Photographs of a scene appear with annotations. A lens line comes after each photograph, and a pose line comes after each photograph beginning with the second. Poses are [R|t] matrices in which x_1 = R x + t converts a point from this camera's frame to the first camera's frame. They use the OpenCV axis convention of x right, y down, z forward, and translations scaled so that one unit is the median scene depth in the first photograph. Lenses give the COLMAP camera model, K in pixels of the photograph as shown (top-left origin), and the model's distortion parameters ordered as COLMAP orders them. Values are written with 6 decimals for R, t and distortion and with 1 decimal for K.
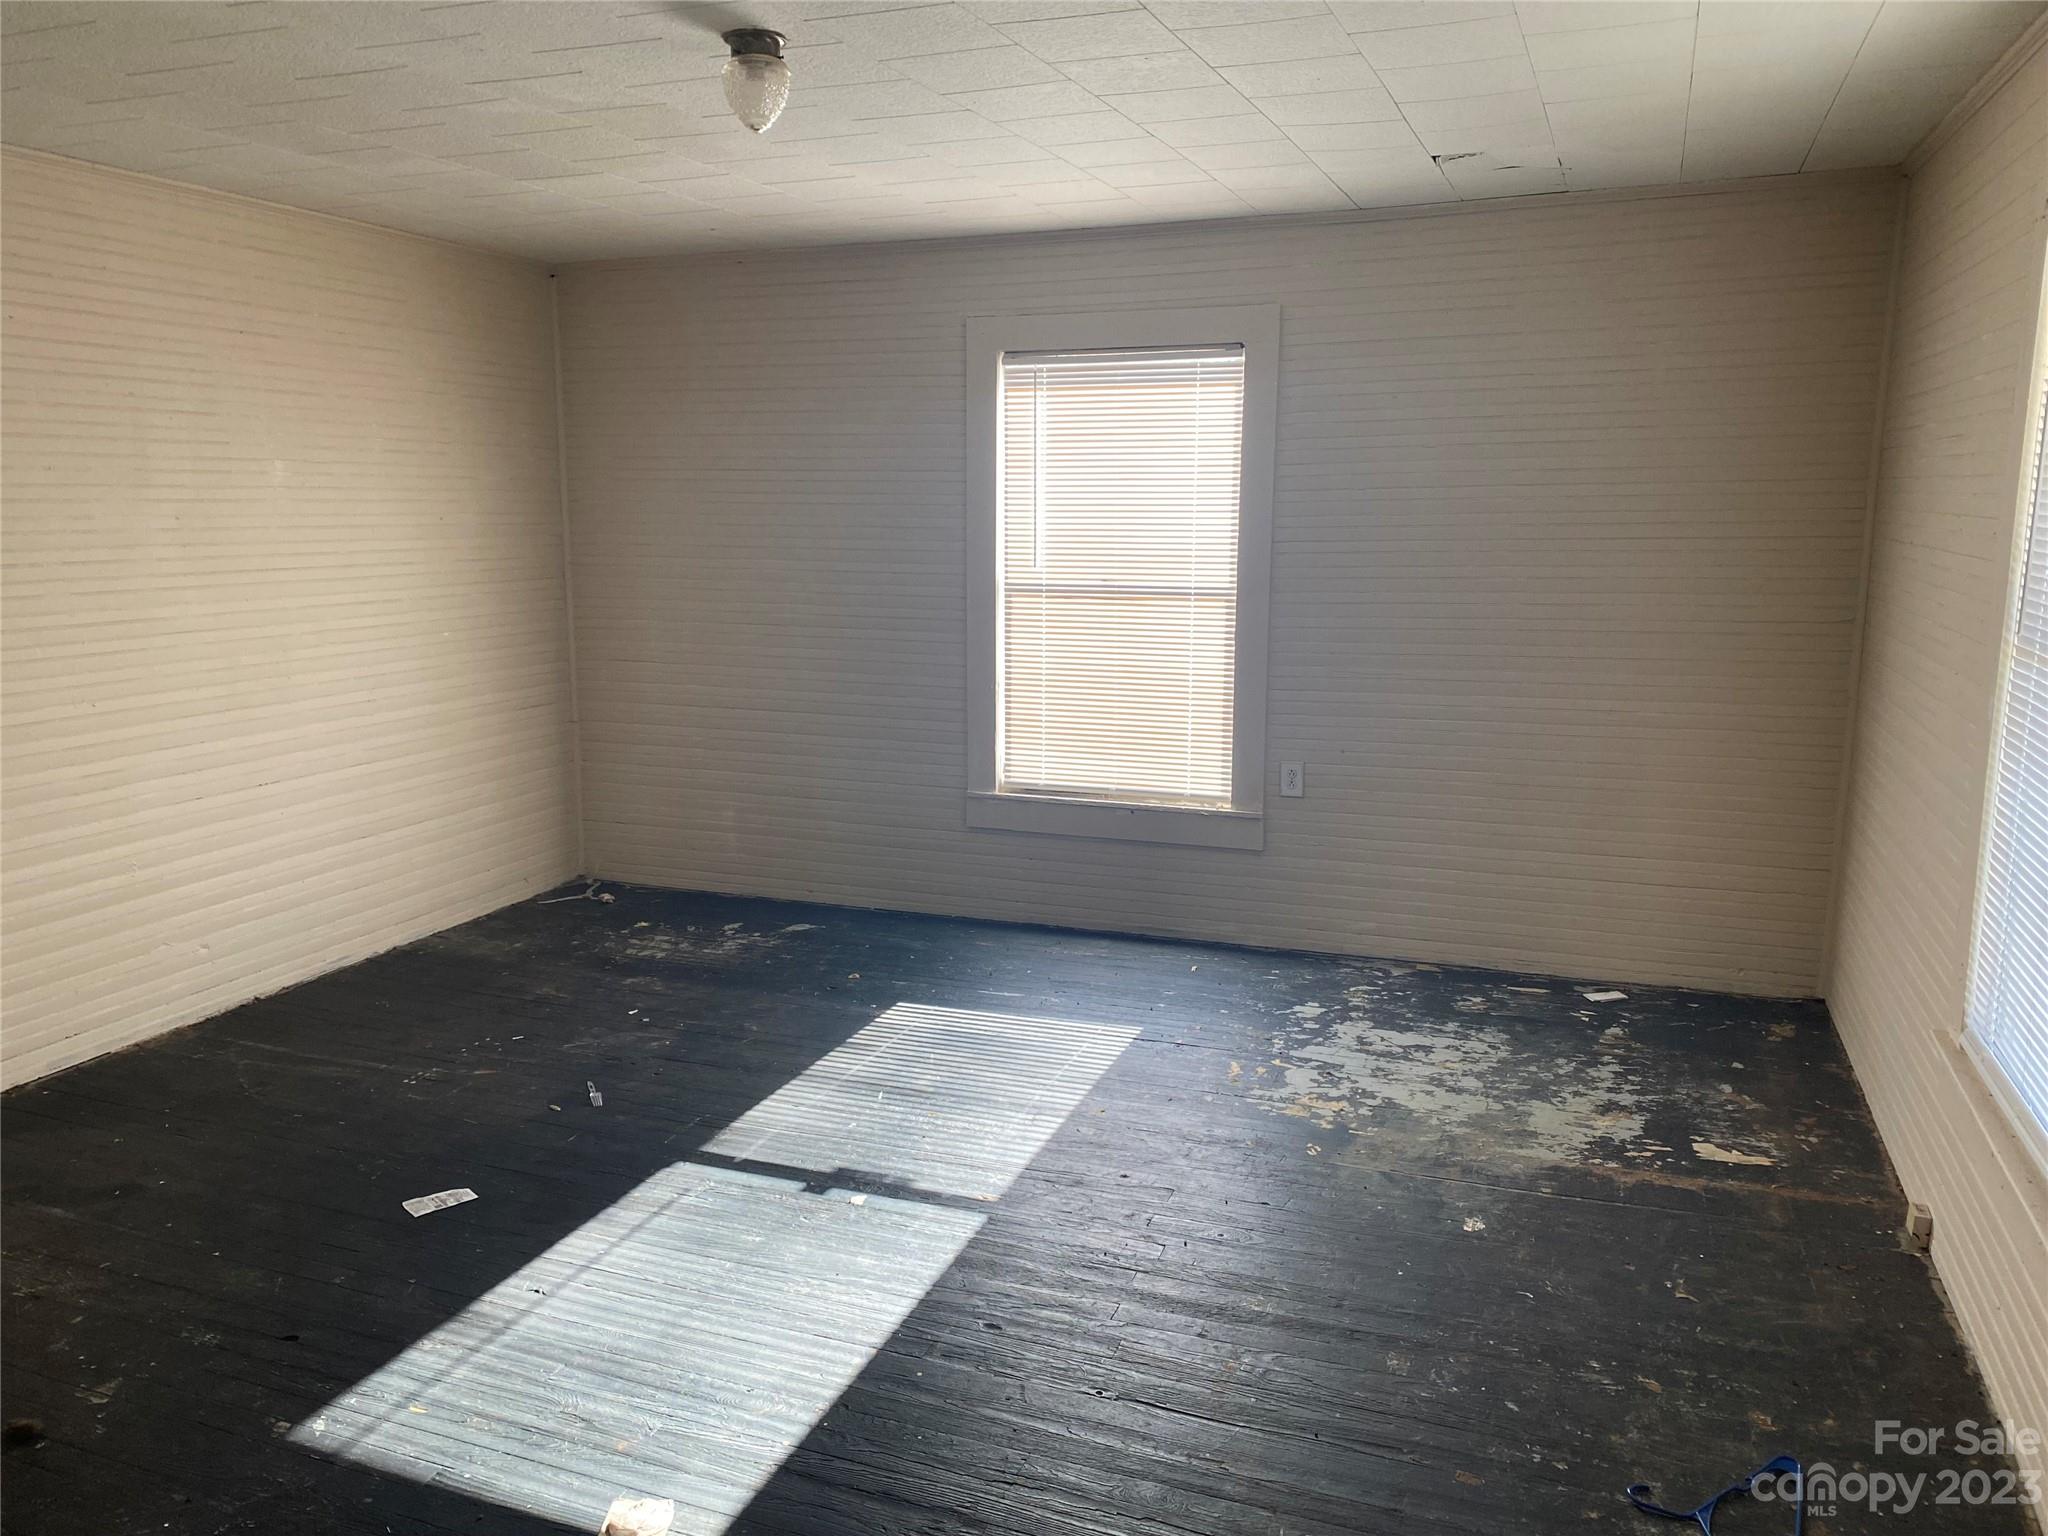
lens RADIAL K [[1544.7, 0, 1020.2], [0, 1544.7, 752.4], [0, 0, 1]] dist [0.067104, -0.081745]
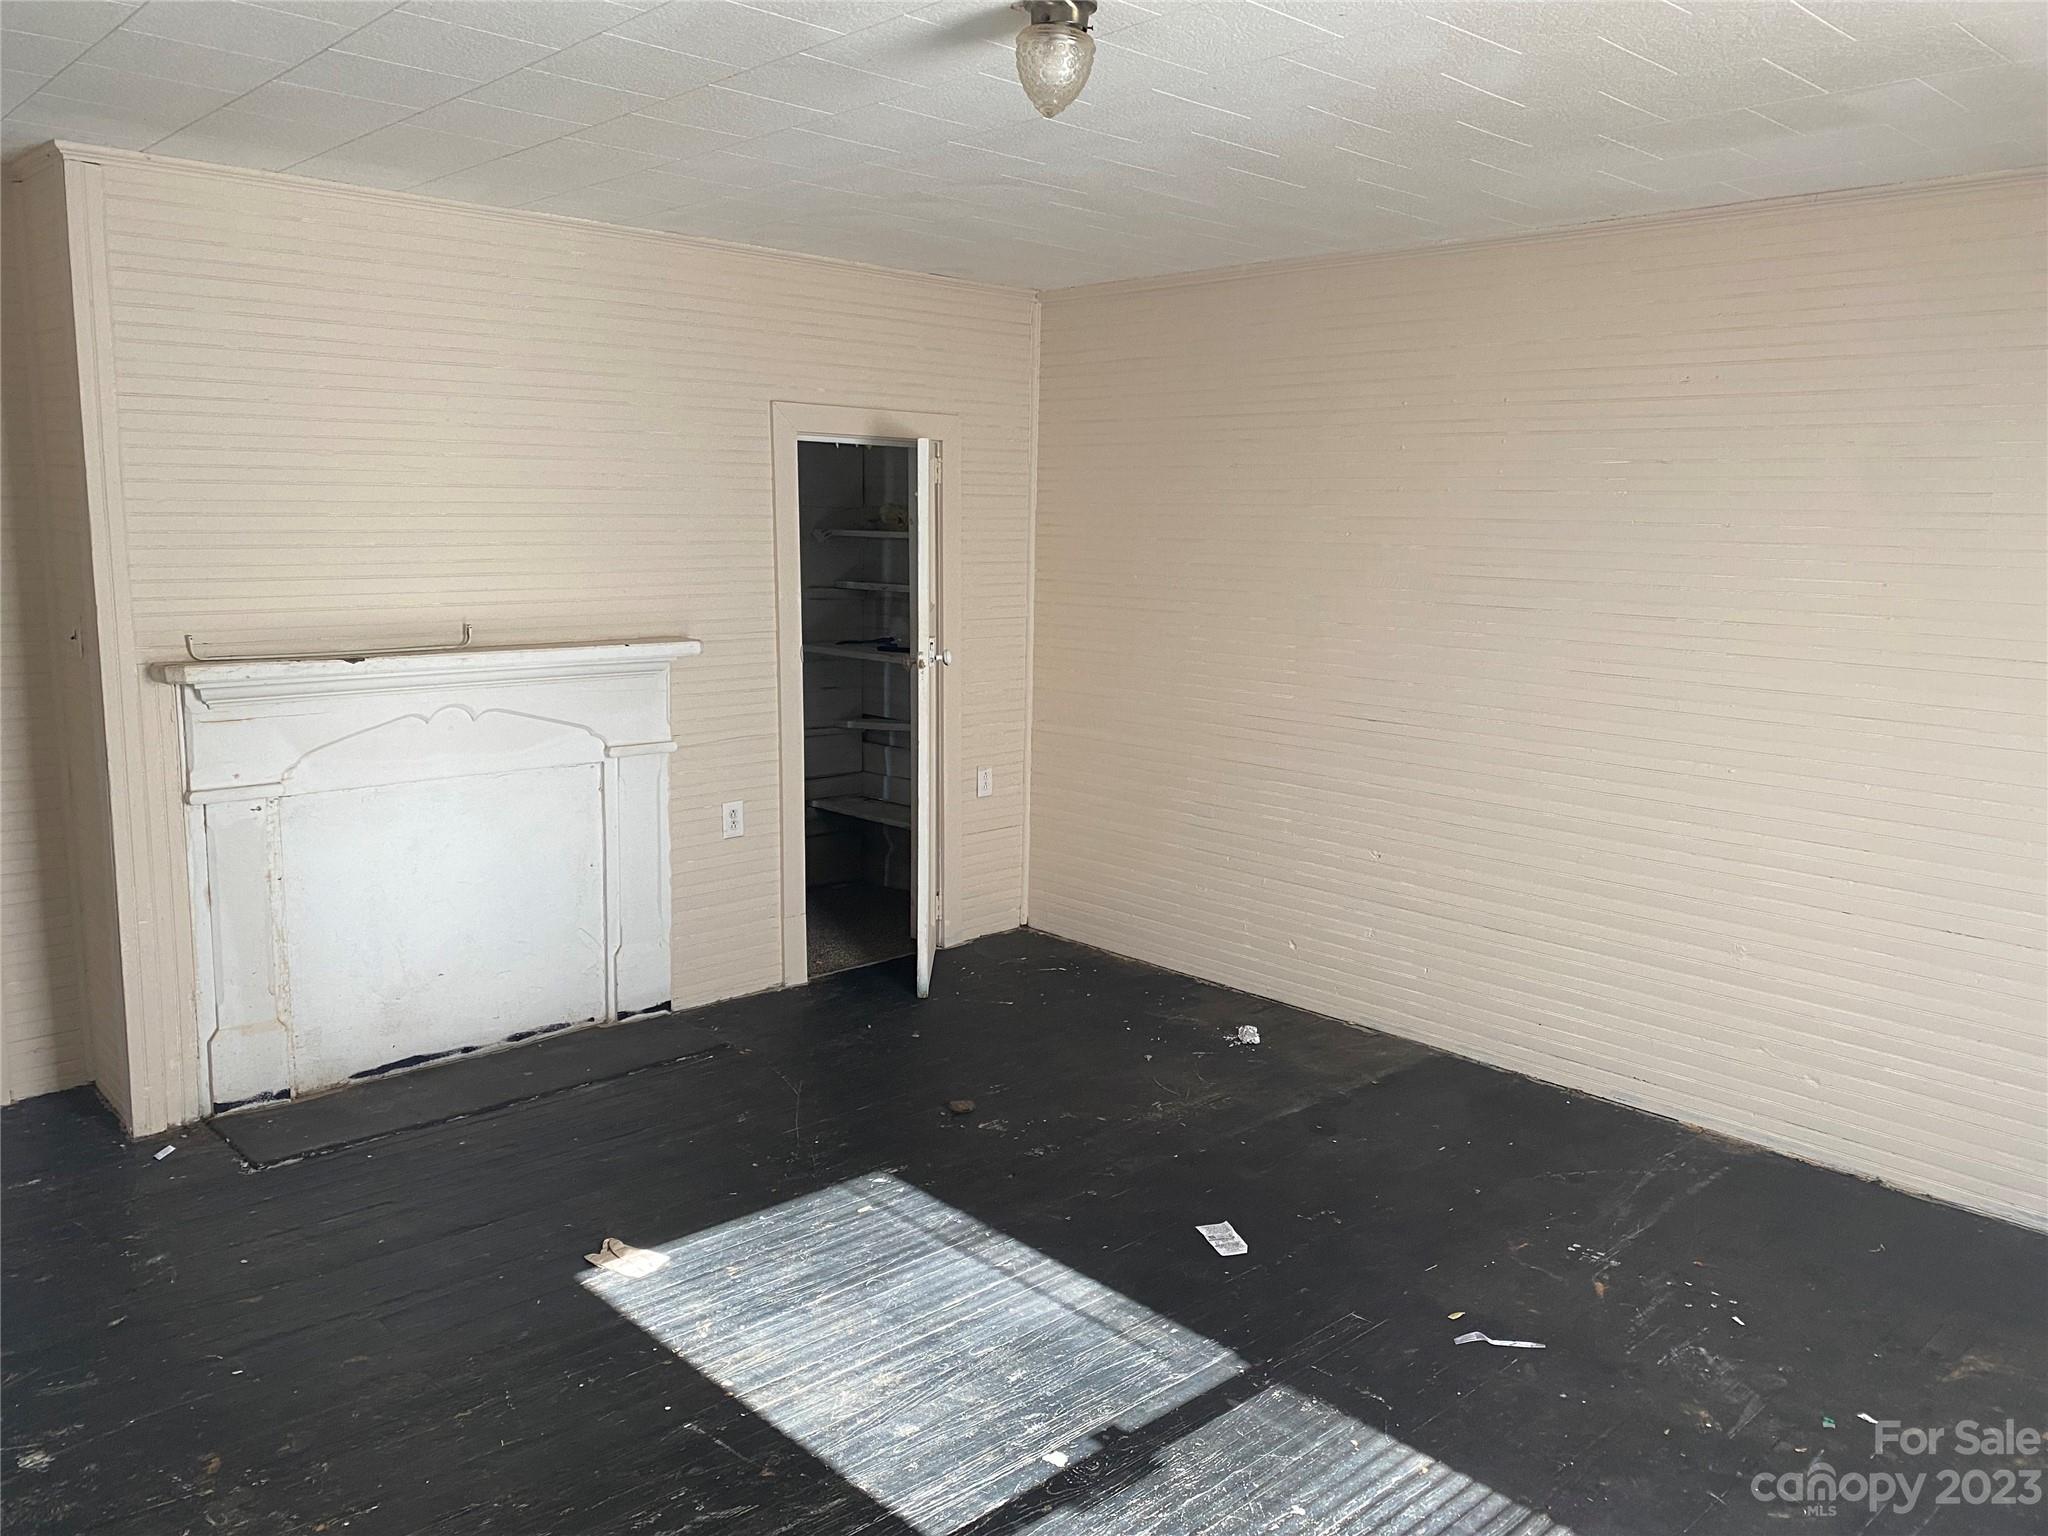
lens RADIAL K [[1564.3, 0, 1017.2], [0, 1564.3, 737.3], [0, 0, 1]] dist [0.087024, -0.147144]
pose [[-0.437209, 0.117389, -0.891666, 0.426555], [-0.171786, 0.962290, 0.210918, -0.166402], [0.882801, 0.245391, -0.400556, 0.912537]]
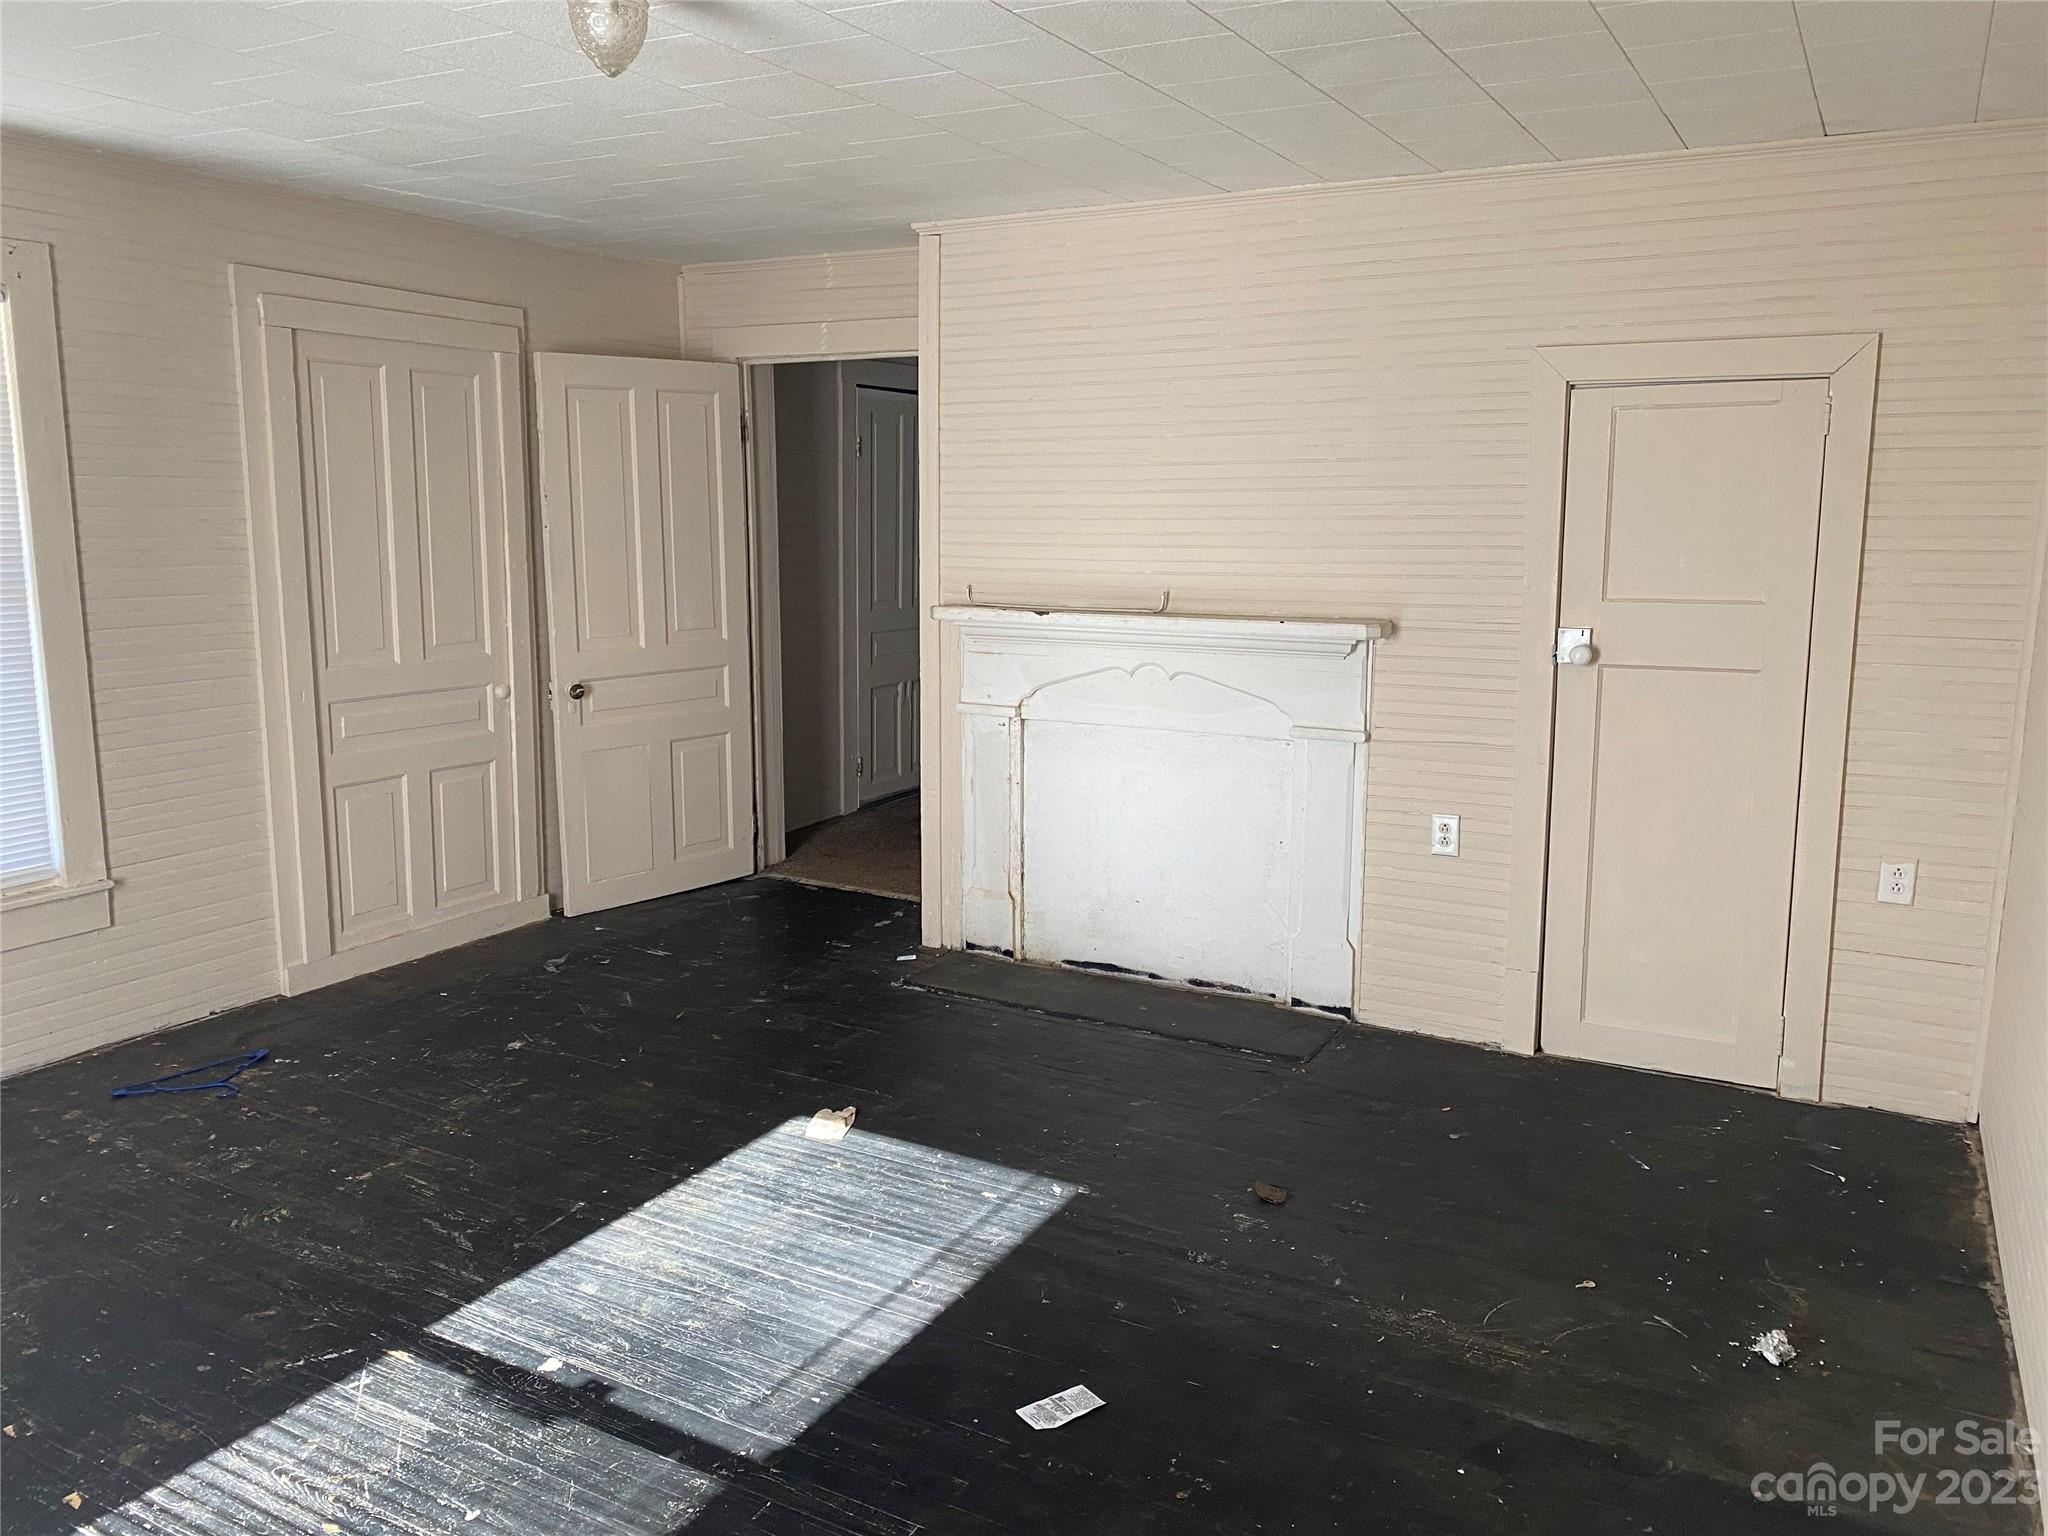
lens RADIAL K [[1564.3, 0, 1017.2], [0, 1564.3, 737.3], [0, 0, 1]] dist [0.087024, -0.147144]
pose [[-0.987955, -0.028082, 0.152172, -0.348130], [0.023274, 0.945242, 0.325540, -0.222426], [-0.152981, 0.325161, -0.933203, 1.233890]]
